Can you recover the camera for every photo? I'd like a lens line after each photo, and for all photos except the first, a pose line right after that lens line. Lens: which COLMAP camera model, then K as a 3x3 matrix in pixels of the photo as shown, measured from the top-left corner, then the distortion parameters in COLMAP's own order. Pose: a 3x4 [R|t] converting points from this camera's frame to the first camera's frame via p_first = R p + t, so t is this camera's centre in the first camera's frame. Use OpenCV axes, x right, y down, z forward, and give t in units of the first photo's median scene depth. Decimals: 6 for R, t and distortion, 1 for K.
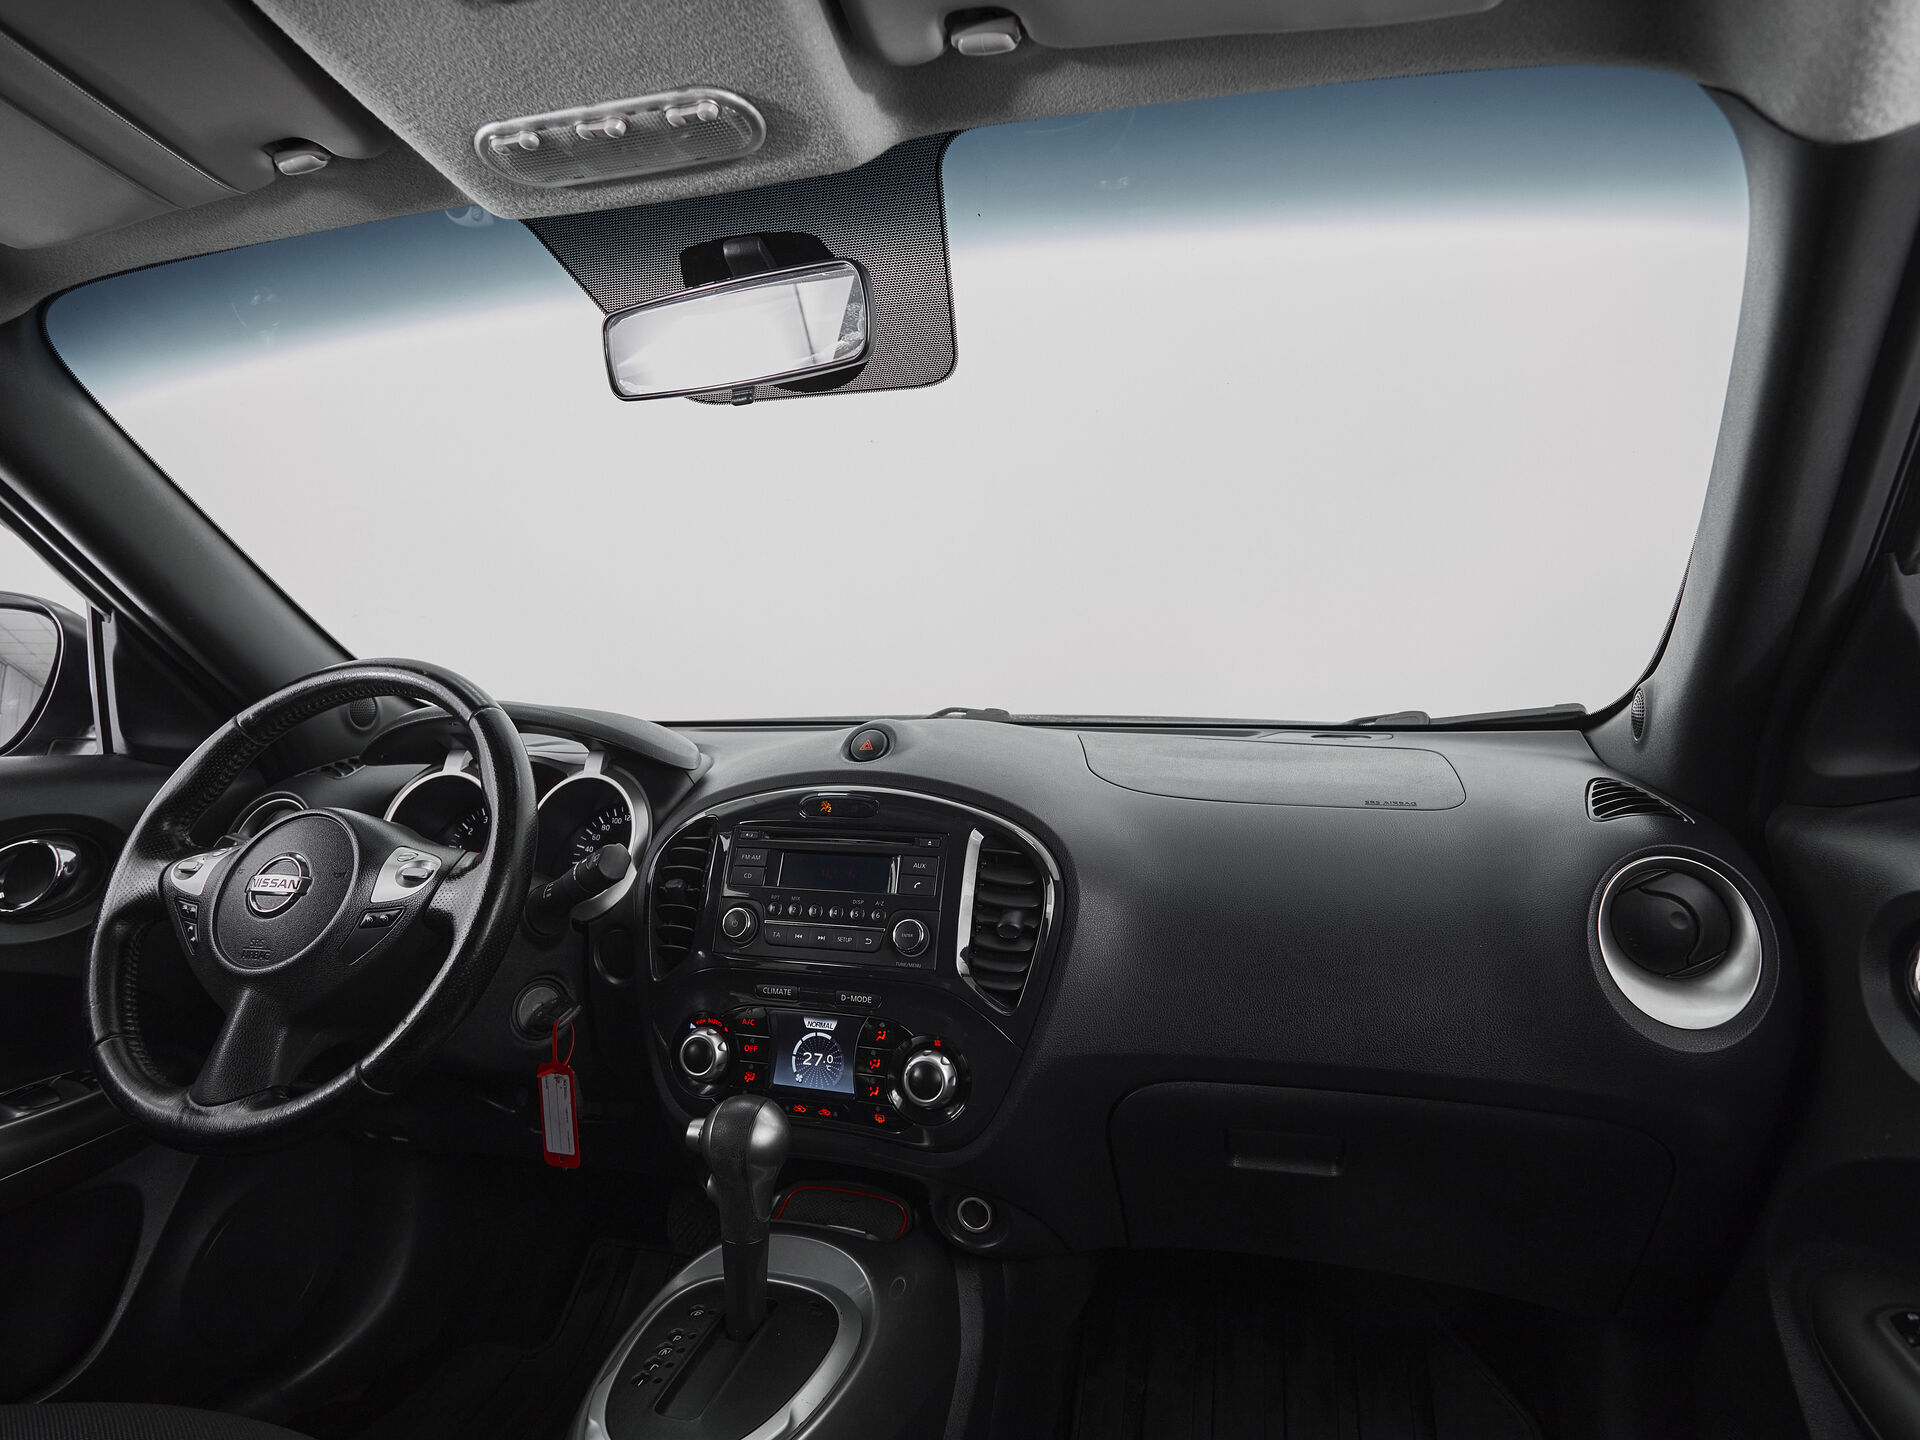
lens RADIAL K [[1045.0, 0, 954.5], [0, 1045.0, 720.1], [0, 0, 1]] dist [-0.001440, -0.004264]
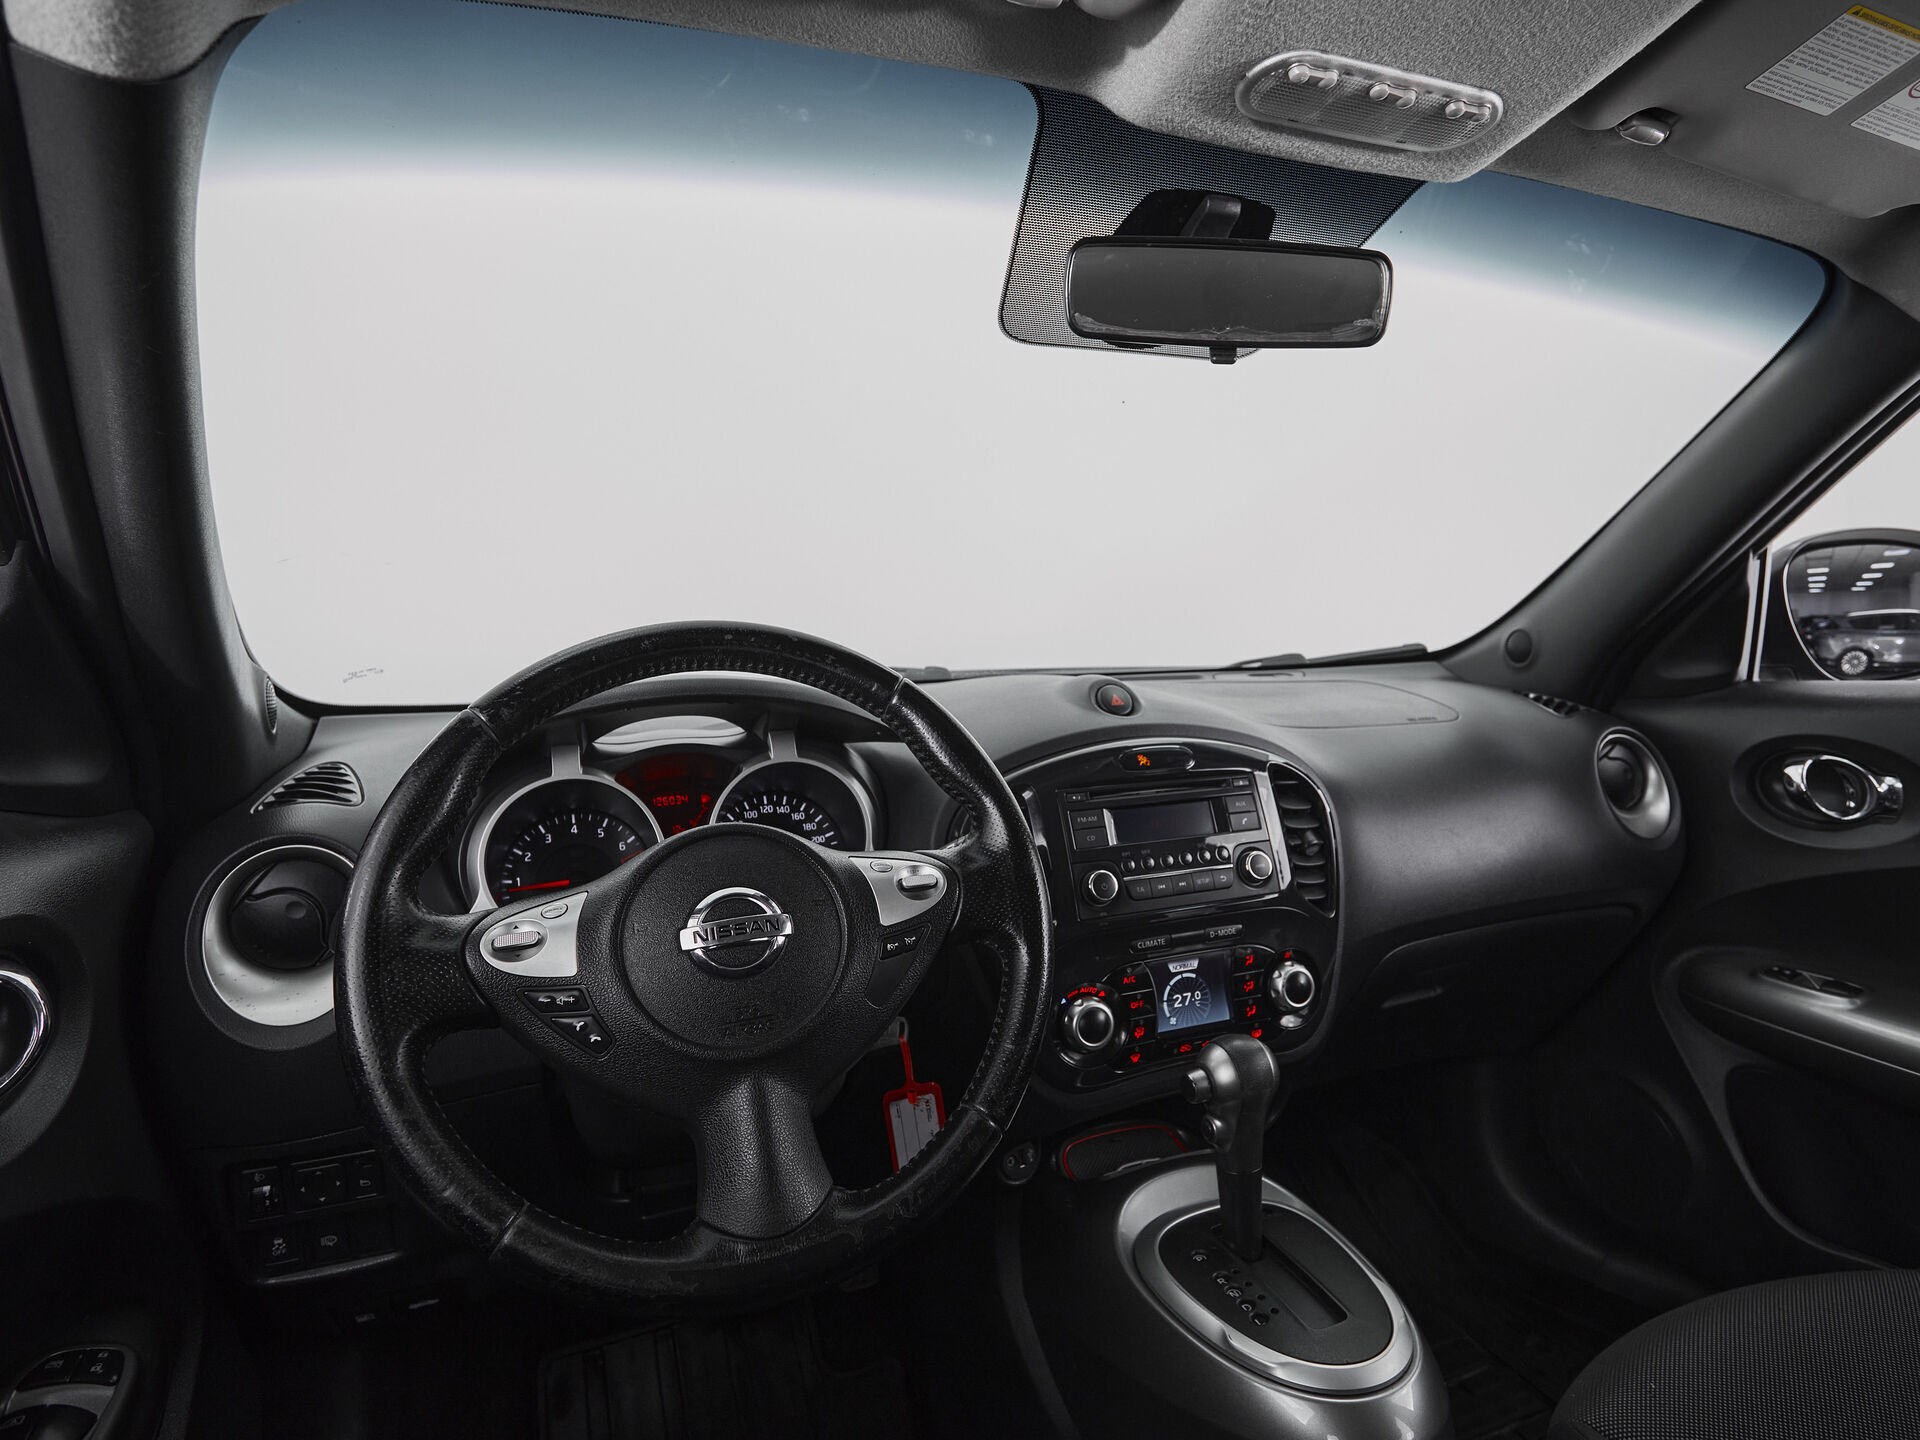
lens RADIAL K [[1045.0, 0, 996.1], [0, 1045.0, 719.4], [0, 0, 1]] dist [-0.001440, -0.004264]
pose [[0.783664, -0.071432, 0.617065, -0.898255], [0.047534, 0.997349, 0.055087, -0.021590], [-0.619364, -0.013838, 0.784982, 0.295703]]
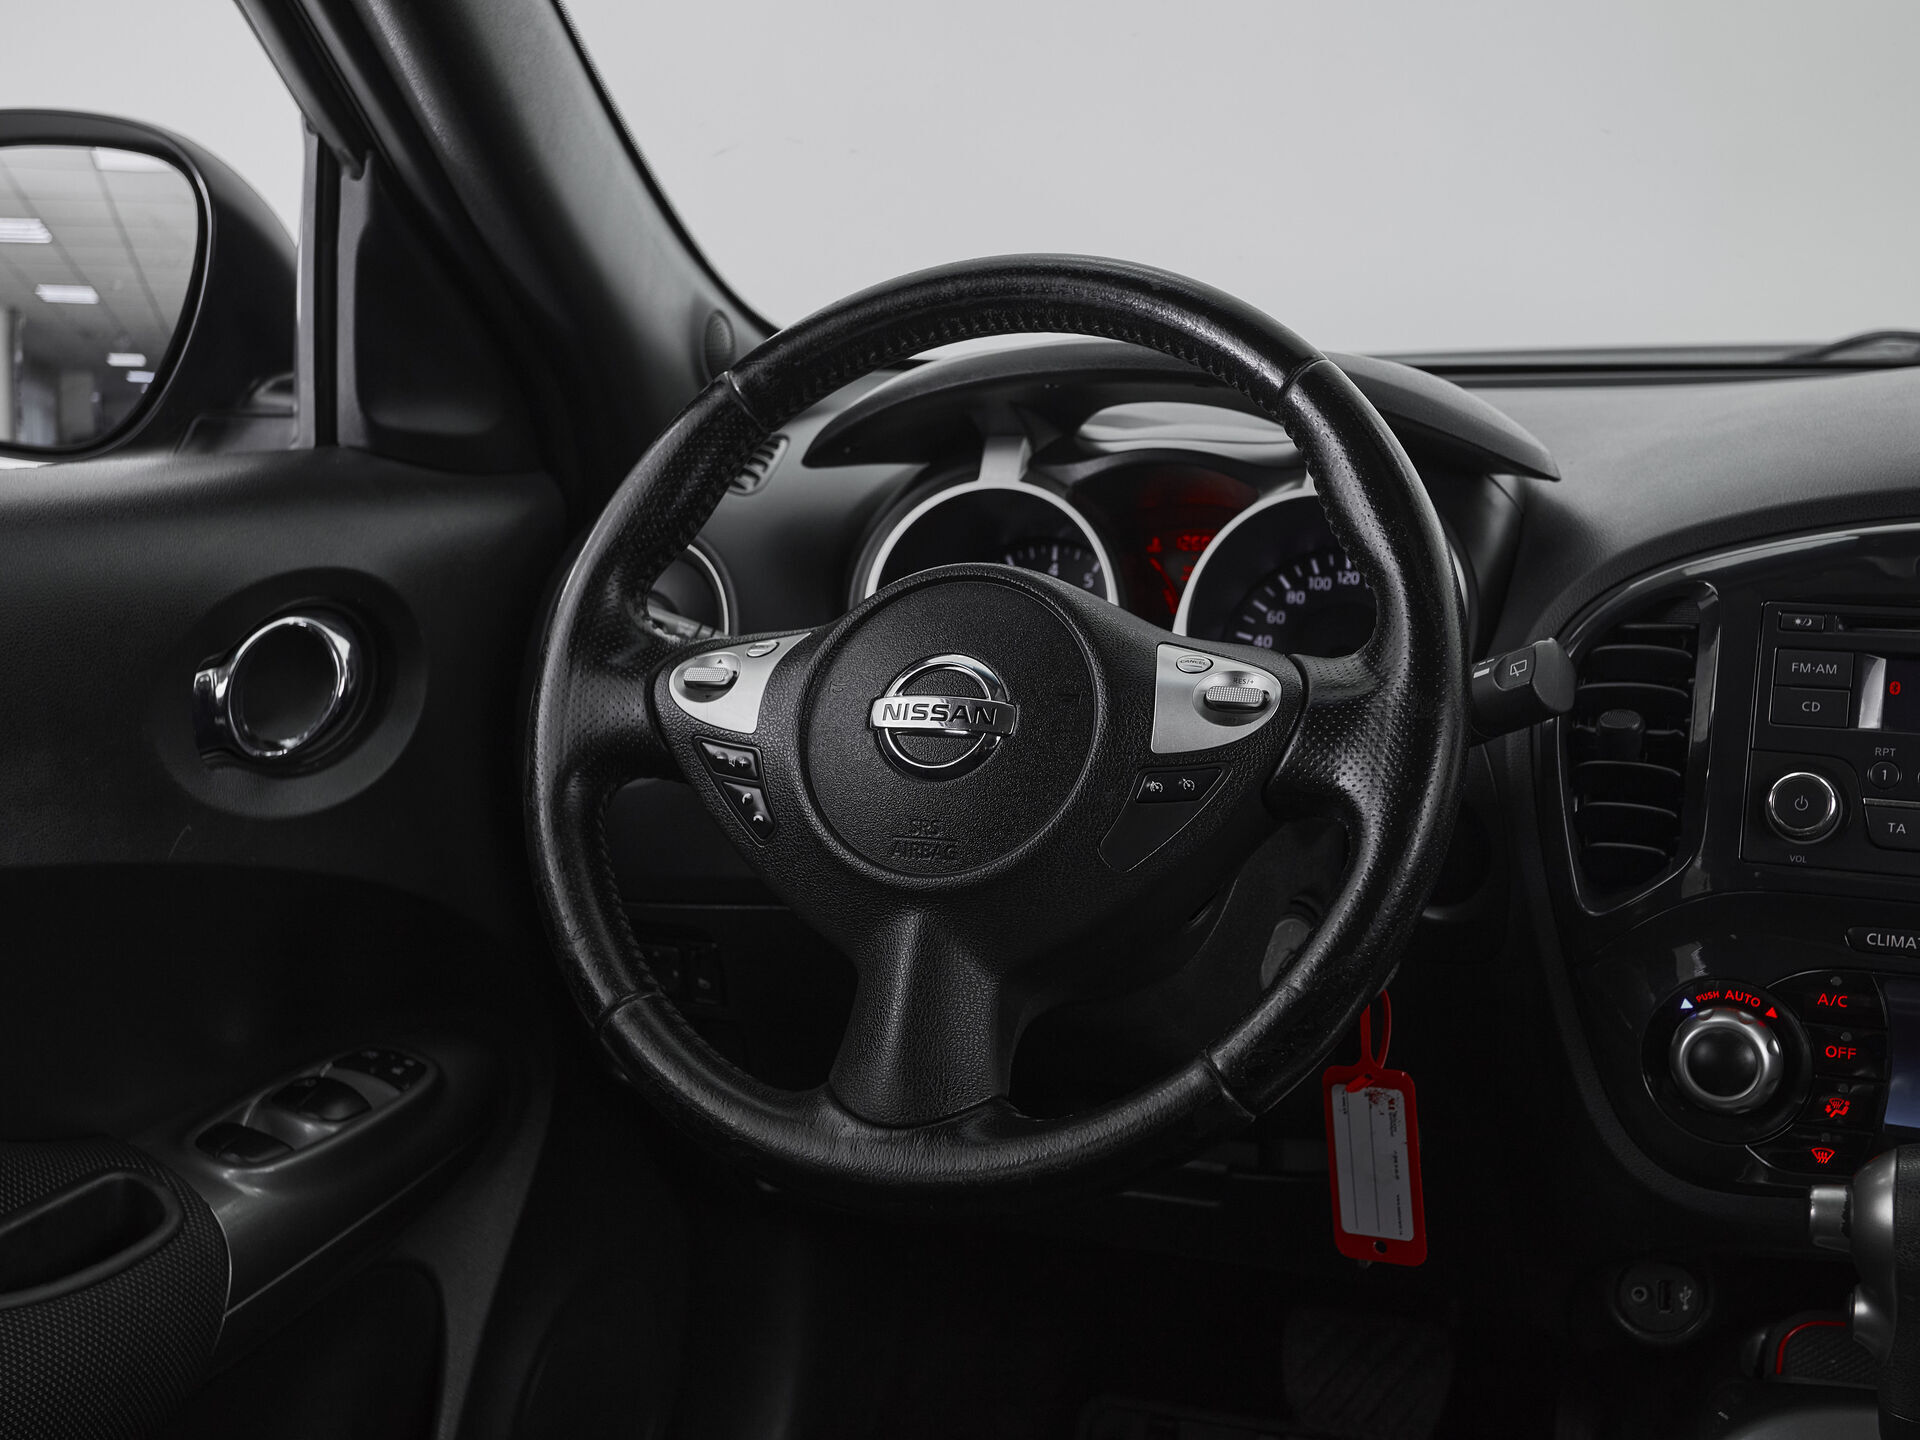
lens RADIAL K [[2313.0, 0, 955.3], [0, 2313.0, 714.1], [0, 0, 1]] dist [0.037021, 0.000000]
pose [[0.993290, 0.012891, -0.114931, -0.484294], [0.006160, 0.986460, 0.163884, -0.027236], [0.115487, -0.163492, 0.979762, -0.102715]]
